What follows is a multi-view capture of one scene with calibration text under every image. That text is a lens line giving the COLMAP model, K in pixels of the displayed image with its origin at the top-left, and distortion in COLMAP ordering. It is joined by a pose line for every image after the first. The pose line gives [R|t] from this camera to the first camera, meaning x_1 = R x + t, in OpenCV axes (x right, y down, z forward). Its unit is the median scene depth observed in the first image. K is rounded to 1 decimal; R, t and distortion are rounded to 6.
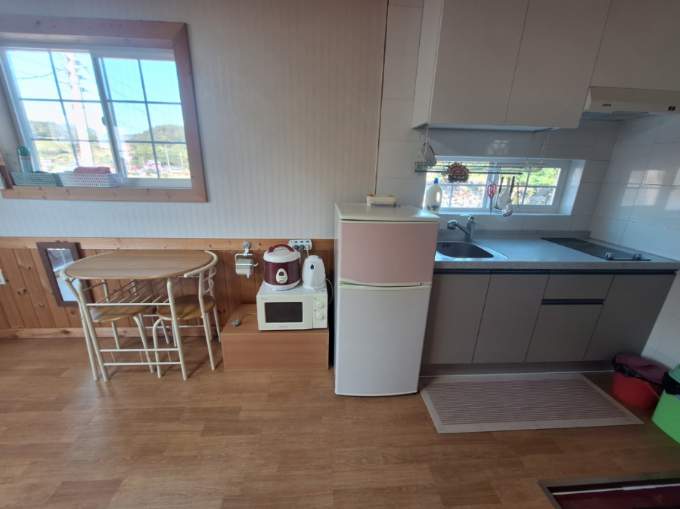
lens RADIAL K [[266.8, 0, 337.4], [0, 266.8, 253.1], [0, 0, 1]] dist [-0.000581, -0.000364]
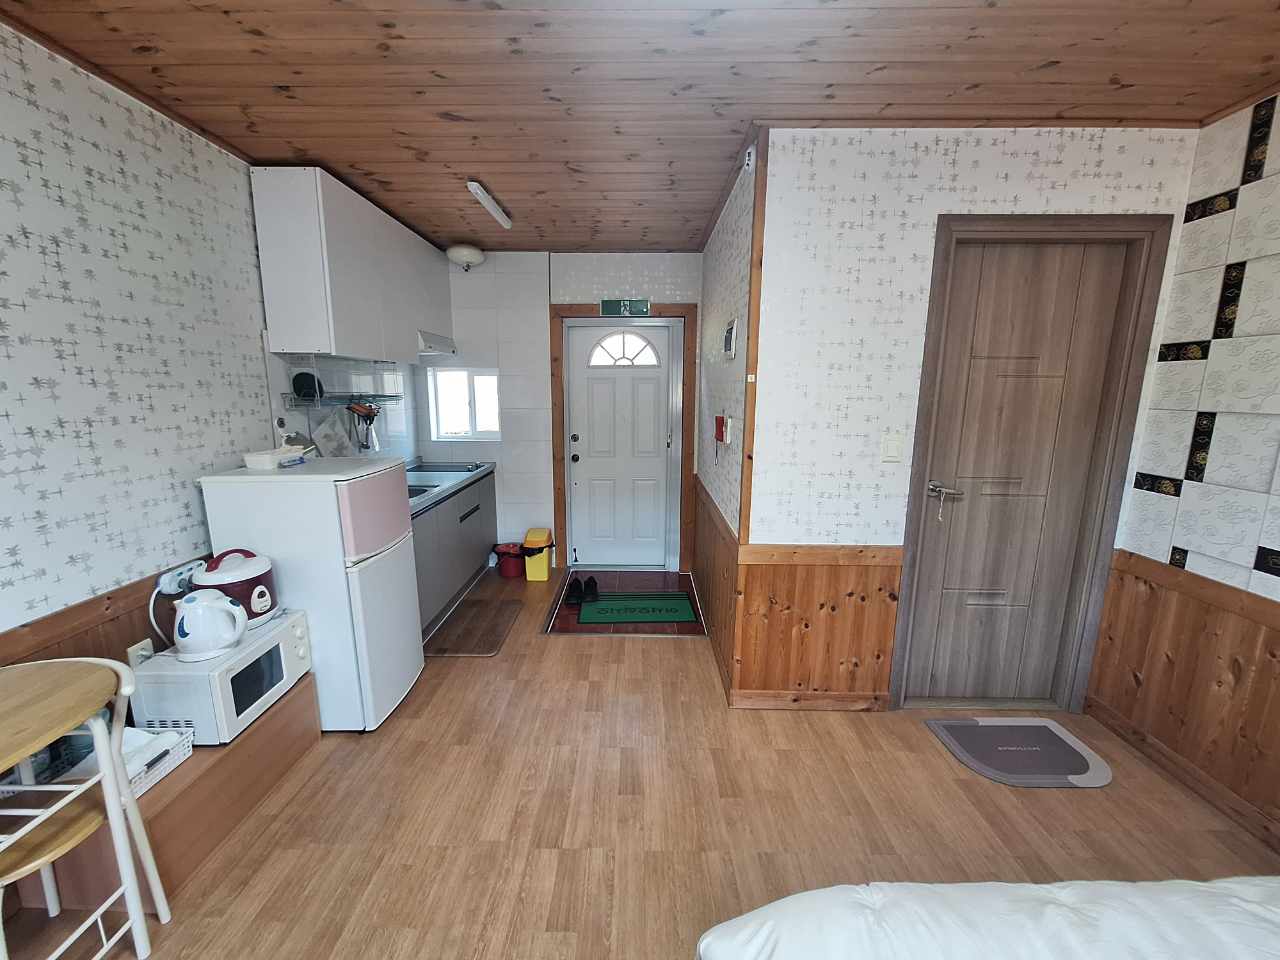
lens RADIAL K [[502.2, 0, 635.1], [0, 502.2, 477.4], [0, 0, 1]] dist [-0.000581, -0.000364]
pose [[0.081311, -0.190373, 0.978339, -1.107920], [0.288454, 0.944076, 0.159732, -0.114246], [-0.954035, 0.269218, 0.131678, 0.015731]]
